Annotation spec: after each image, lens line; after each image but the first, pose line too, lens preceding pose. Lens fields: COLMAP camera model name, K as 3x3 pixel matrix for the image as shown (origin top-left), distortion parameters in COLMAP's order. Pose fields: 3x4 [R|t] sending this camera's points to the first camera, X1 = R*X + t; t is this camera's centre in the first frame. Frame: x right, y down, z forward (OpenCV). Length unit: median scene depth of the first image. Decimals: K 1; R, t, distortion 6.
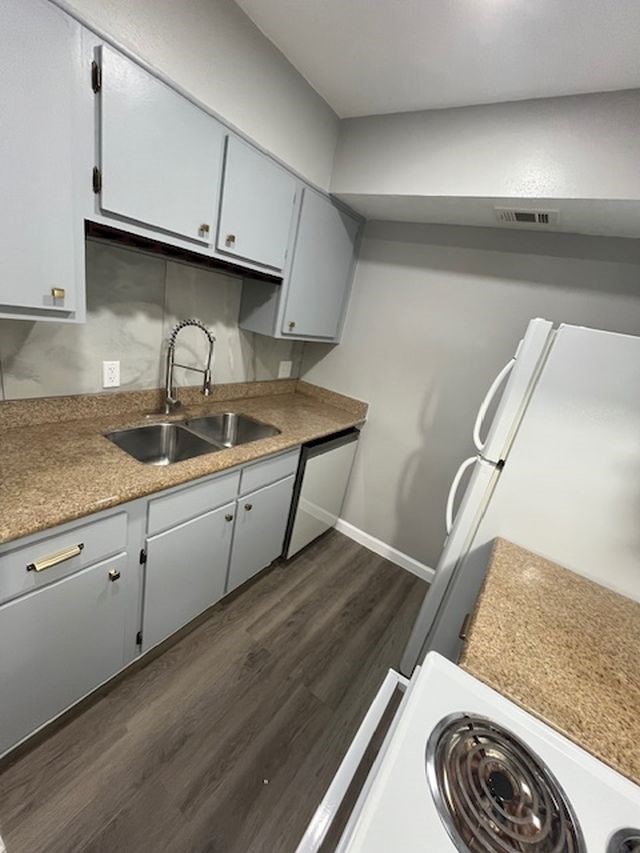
lens RADIAL K [[343.7, 0, 322.7], [0, 343.7, 428.2], [0, 0, 1]] dist [-0.004845, -0.000203]
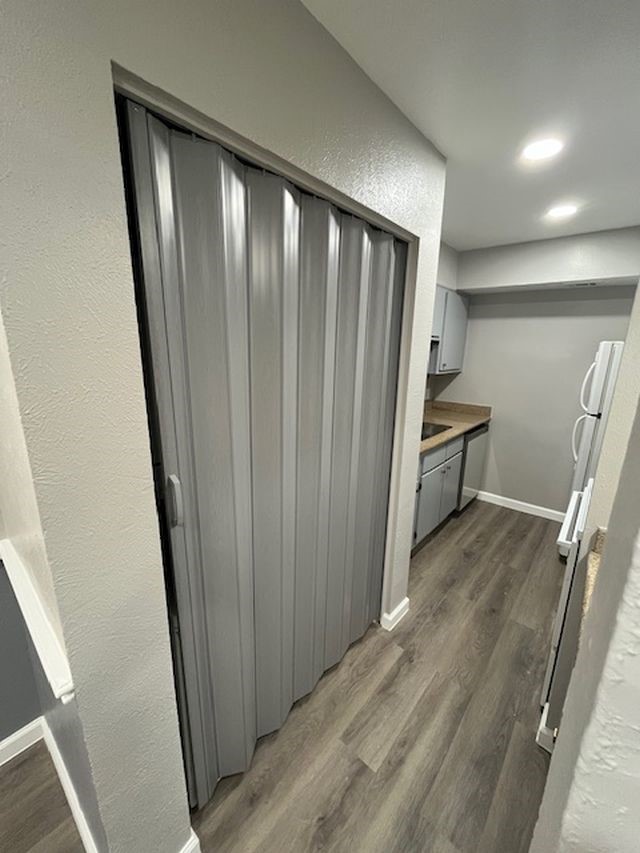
lens RADIAL K [[343.7, 0, 324.0], [0, 343.7, 426.4], [0, 0, 1]] dist [-0.004845, -0.000203]
pose [[0.978903, -0.146595, -0.142335, -0.613821], [0.129360, 0.983860, -0.123638, 0.169301], [0.158162, 0.102617, 0.982066, -0.948513]]
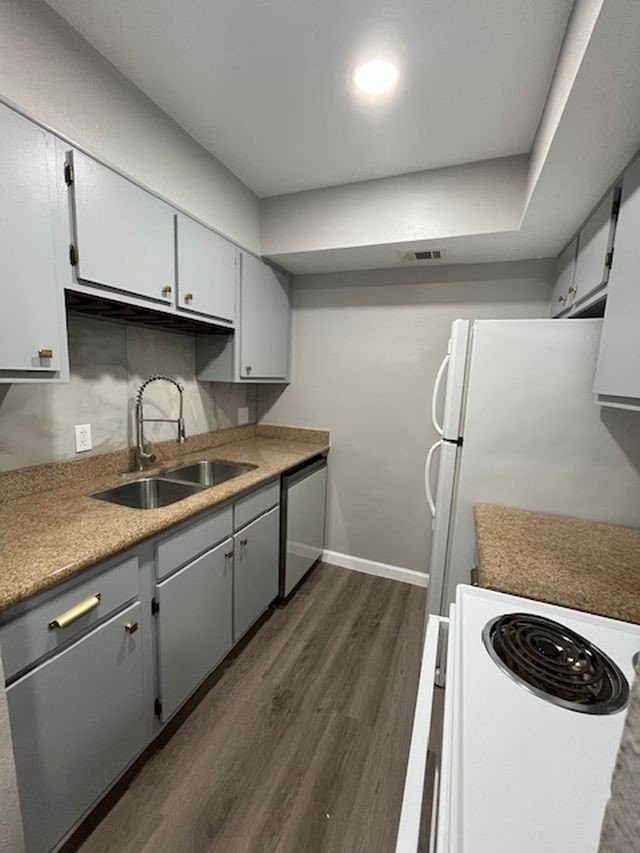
lens RADIAL K [[343.7, 0, 323.3], [0, 343.7, 427.9], [0, 0, 1]] dist [-0.004845, -0.000203]
pose [[0.965682, -0.187787, 0.179430, -0.119045], [0.213621, 0.967199, -0.137447, 0.102289], [-0.147734, 0.171060, 0.974122, -0.078200]]
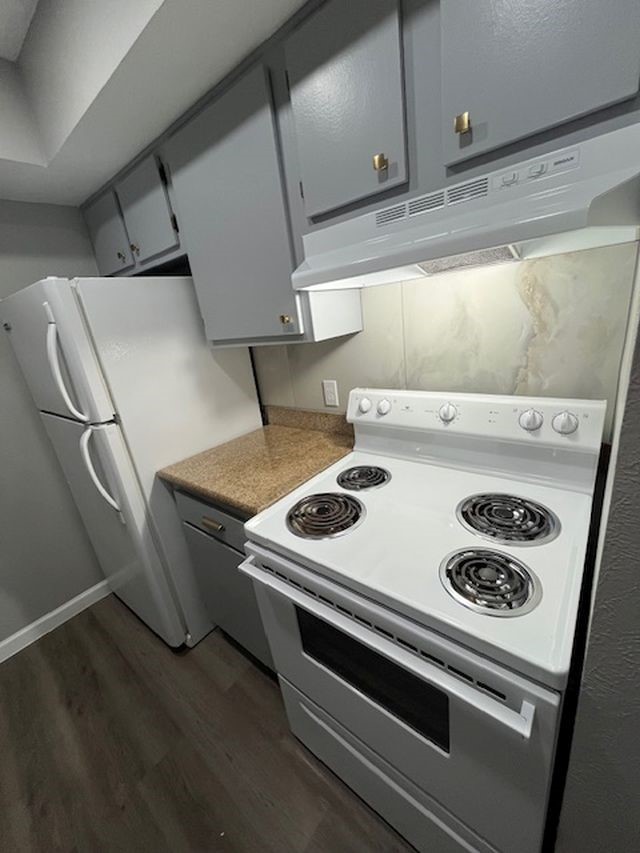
lens RADIAL K [[343.7, 0, 316.9], [0, 343.7, 426.9], [0, 0, 1]] dist [-0.004845, -0.000203]
pose [[0.075330, -0.504156, 0.860321, -0.298834], [0.461109, 0.782597, 0.418235, -0.026015], [-0.884140, 0.365196, 0.291424, 0.126294]]
